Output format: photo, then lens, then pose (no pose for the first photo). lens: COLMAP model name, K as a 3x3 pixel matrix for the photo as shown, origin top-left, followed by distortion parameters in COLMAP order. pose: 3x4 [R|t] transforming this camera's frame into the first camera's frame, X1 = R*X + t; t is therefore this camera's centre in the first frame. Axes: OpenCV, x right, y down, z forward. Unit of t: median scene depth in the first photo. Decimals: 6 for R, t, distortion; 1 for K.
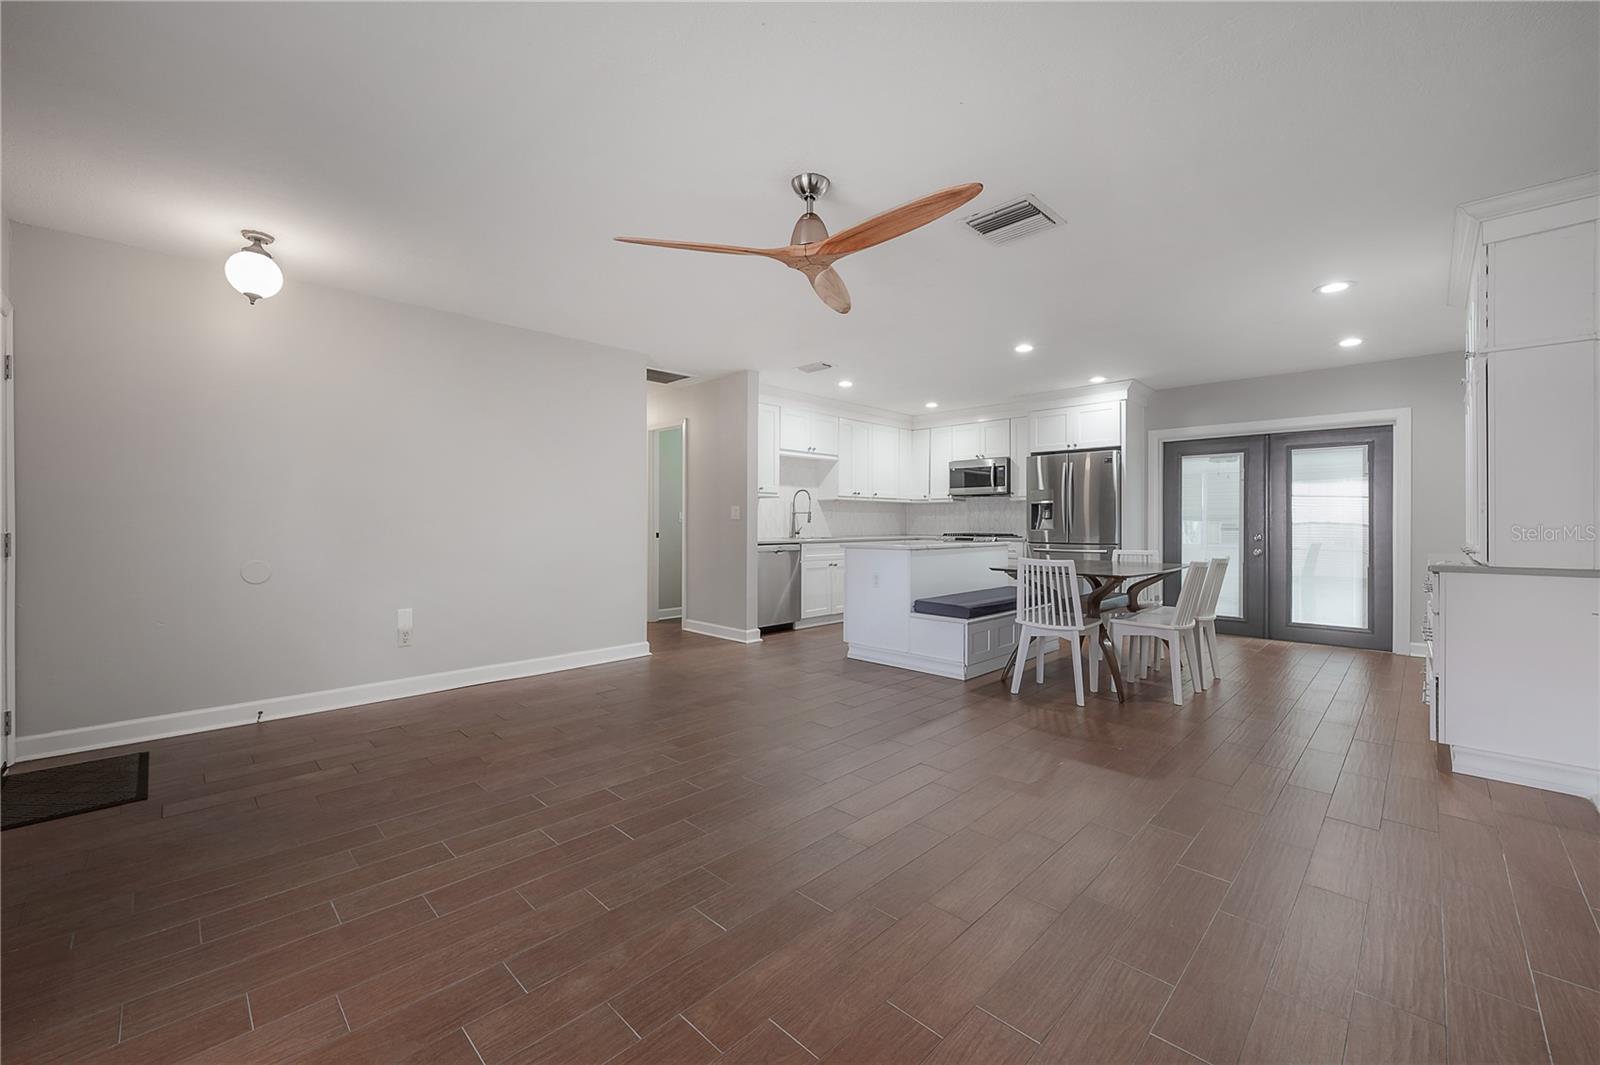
lens RADIAL K [[664.1, 0, 803.6], [0, 664.1, 528.0], [0, 0, 1]] dist [-0.000416, -0.000096]
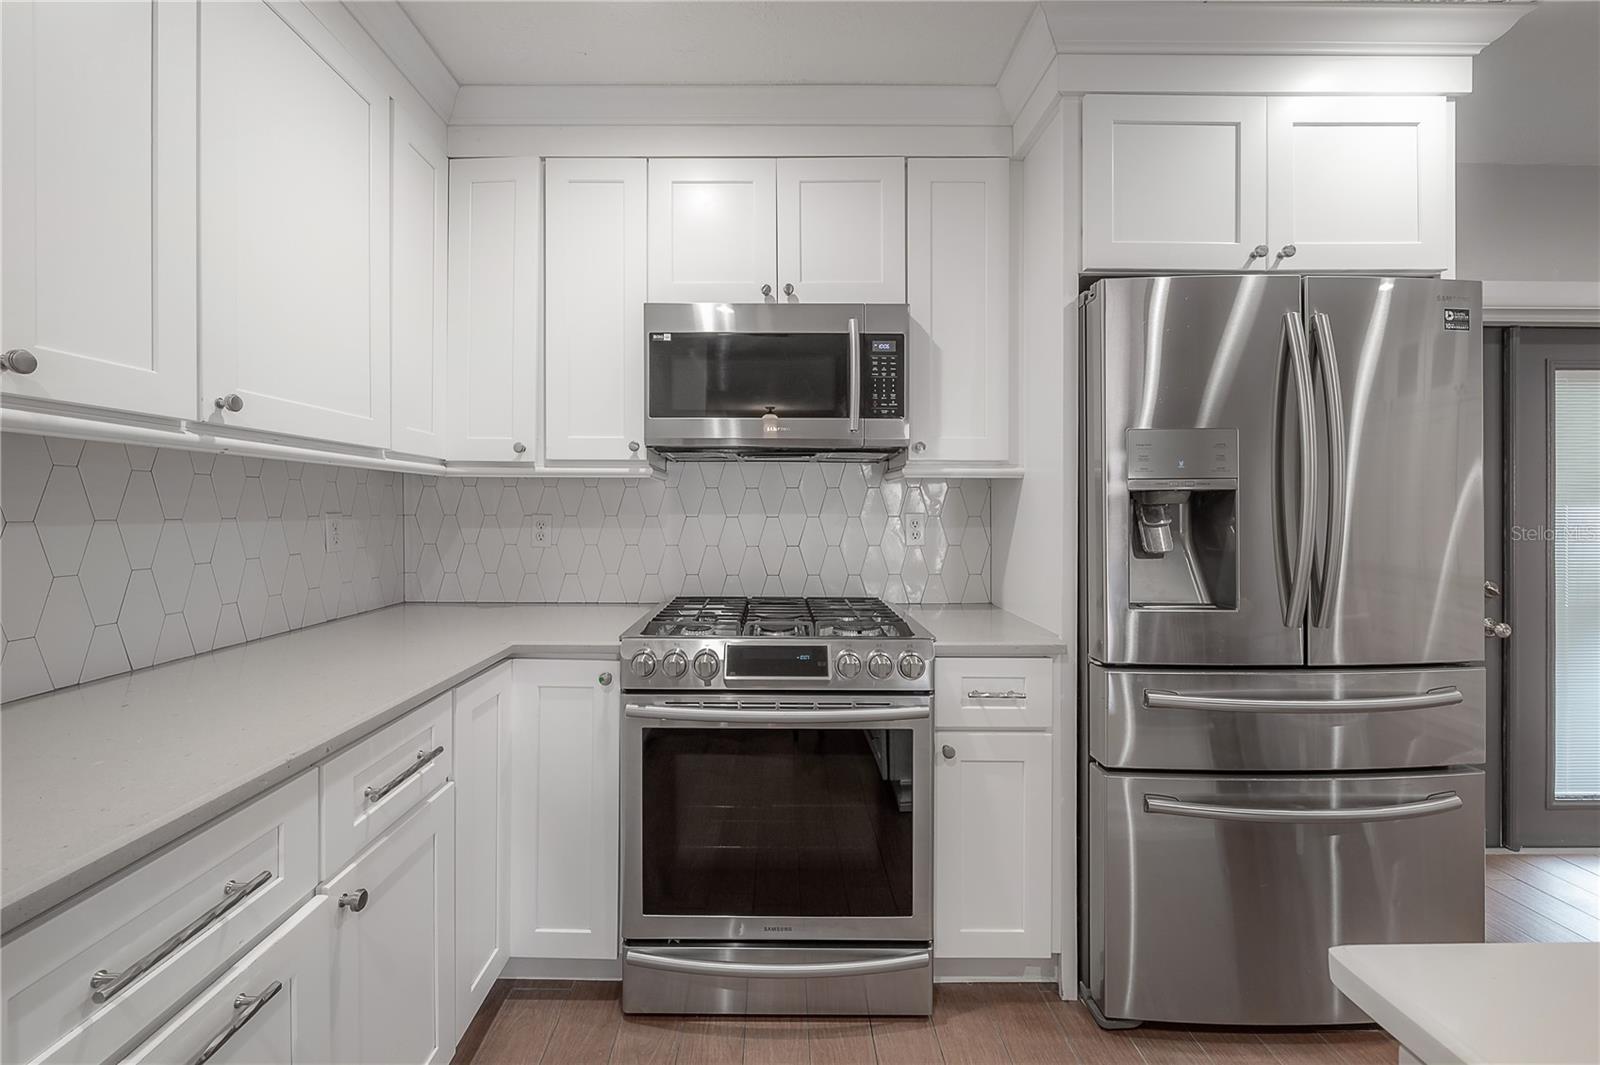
lens RADIAL K [[653.0, 0, 773.5], [0, 653.0, 501.7], [0, 0, 1]] dist [0.001352, 0.000107]
pose [[0.715055, 0.006114, 0.699041, 0.103074], [0.004962, 0.999892, -0.013821, -0.029843], [-0.699050, 0.013352, 0.714948, 0.910239]]
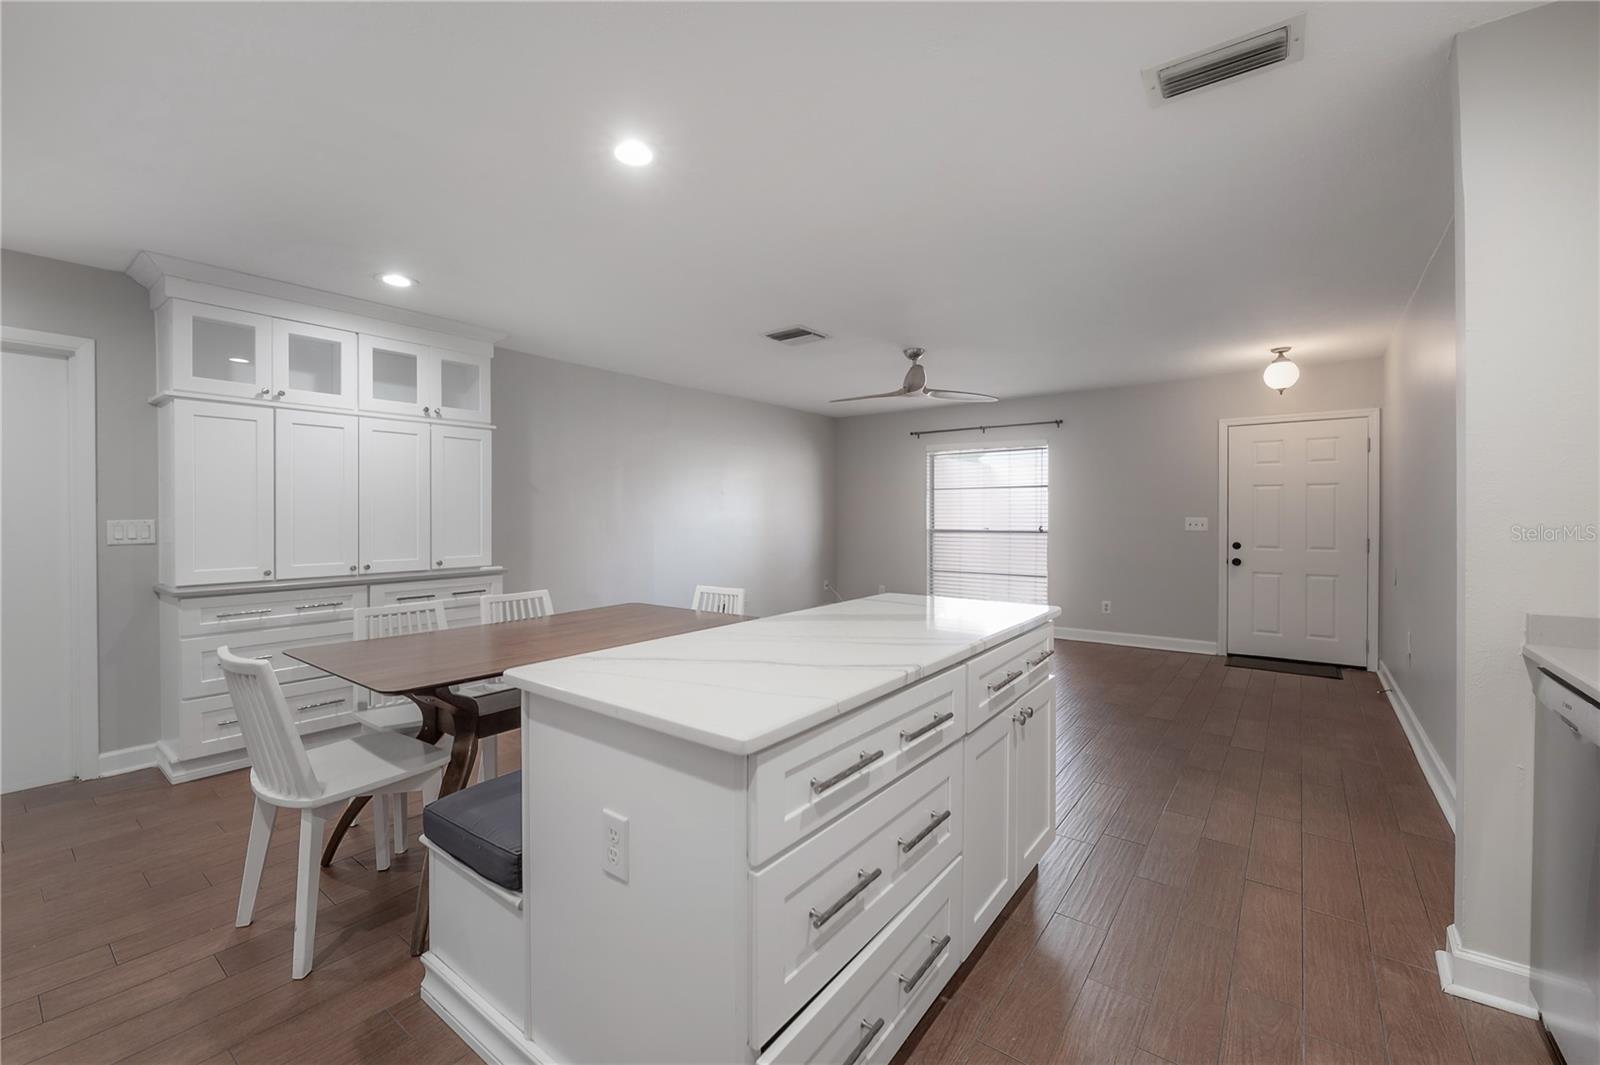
lens RADIAL K [[644.2, 0, 796.1], [0, 644.2, 519.9], [0, 0, 1]] dist [-0.000966, 0.000014]
pose [[-0.994586, 0.004630, -0.103810, 0.207440], [0.003344, 0.999916, 0.012551, -0.028610], [0.103860, 0.012136, -0.994518, 1.062642]]
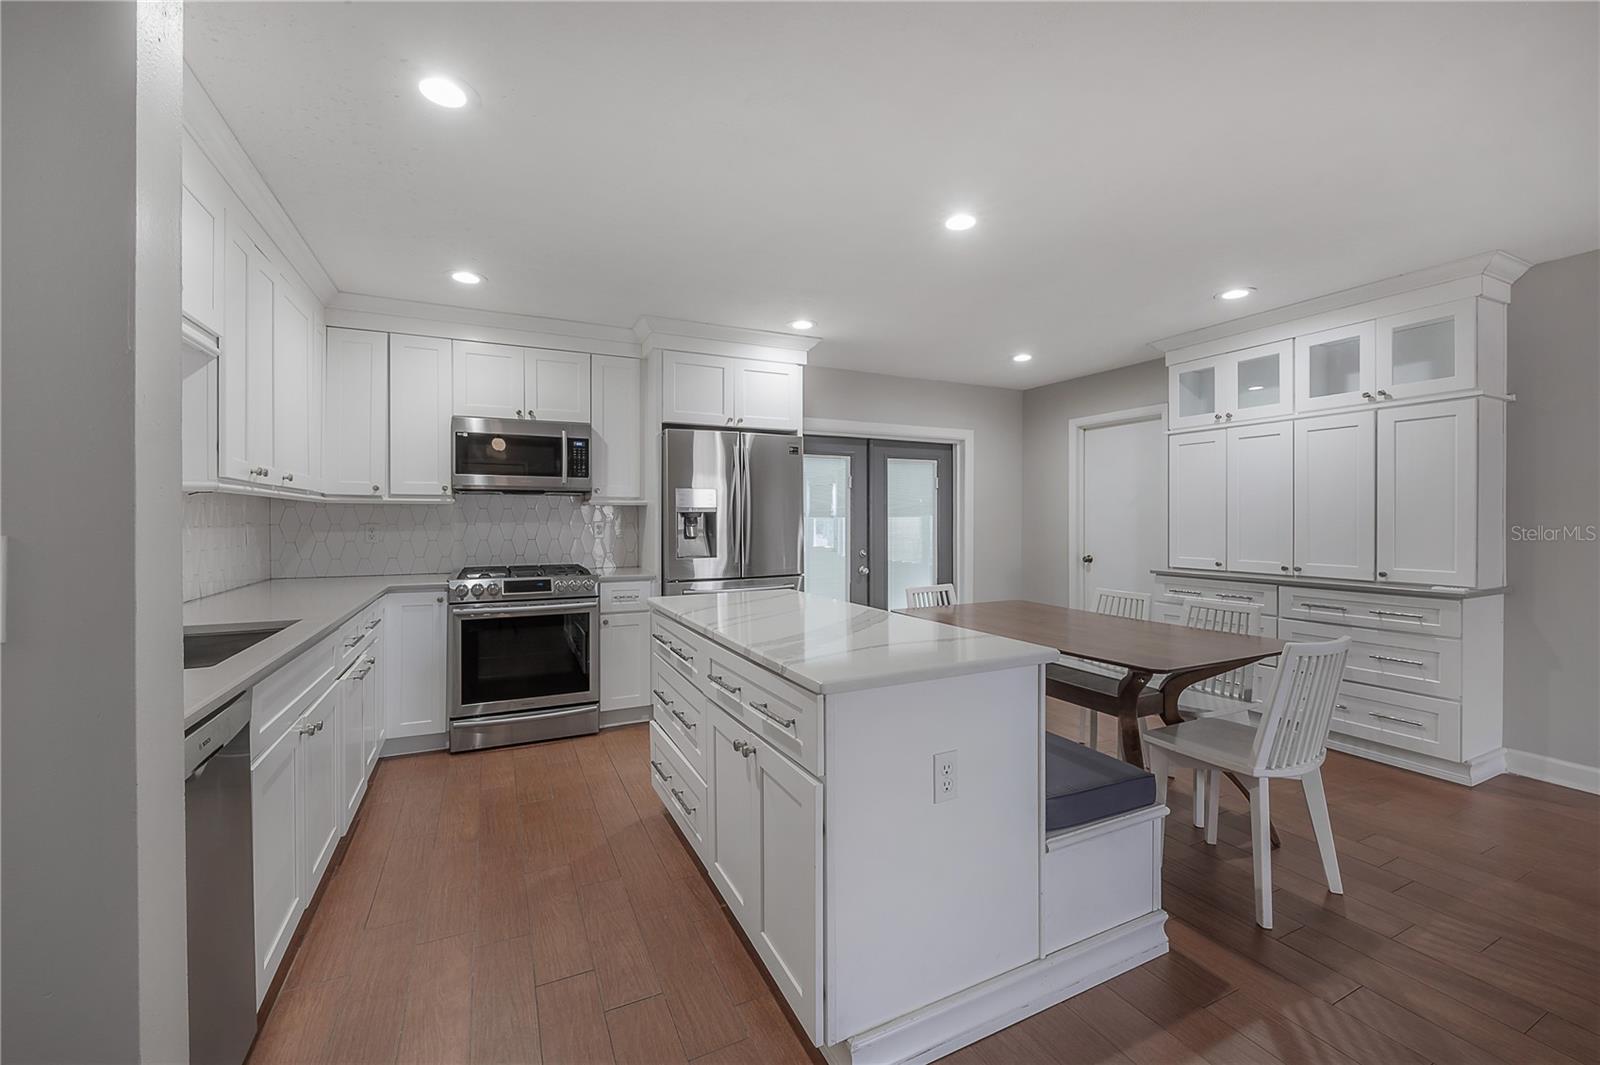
lens RADIAL K [[631.8, 0, 795.8], [0, 631.8, 515.5], [0, 0, 1]] dist [-0.000595, 0.000032]
pose [[0.335443, 0.000786, 0.942060, -0.129481], [0.009088, 0.999950, -0.004070, -0.030122], [-0.942017, 0.009927, 0.335420, 0.710563]]
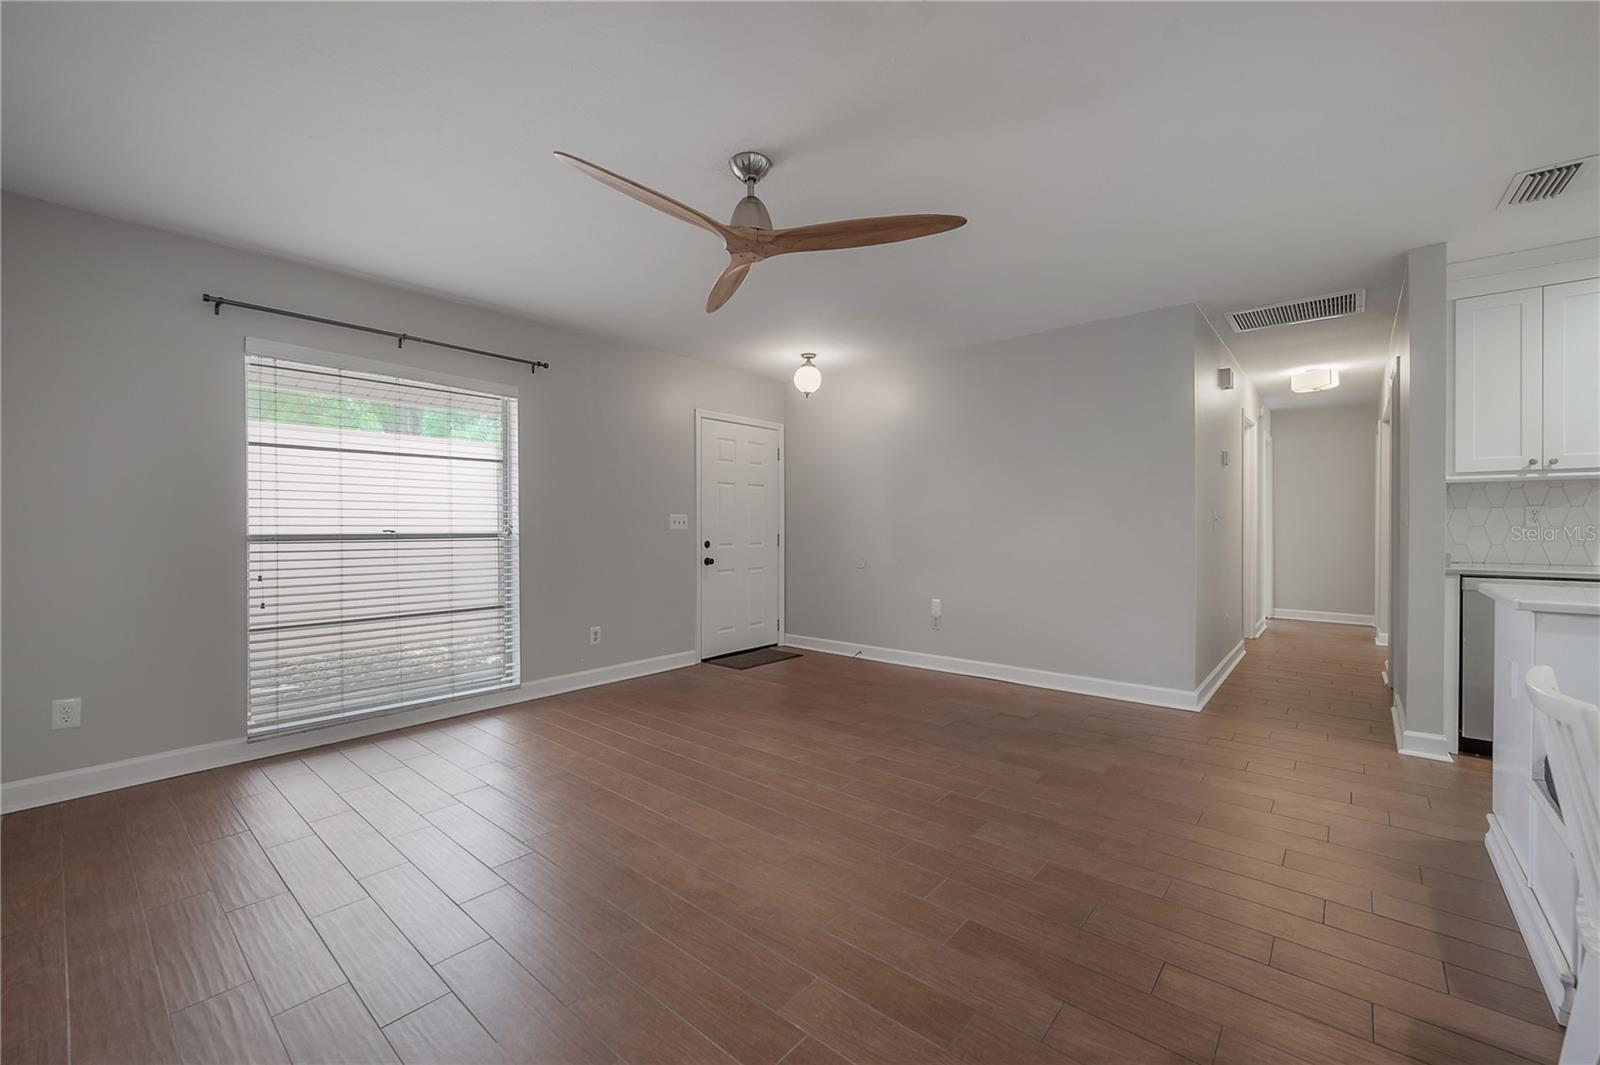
lens RADIAL K [[656.2, 0, 798.6], [0, 656.2, 533.7], [0, 0, 1]] dist [-0.011510, 0.000354]
pose [[0.049641, 0.015869, -0.998641, 0.358726], [-0.008201, 0.999847, 0.015480, -0.010313], [0.998733, 0.007421, 0.049764, 0.399222]]
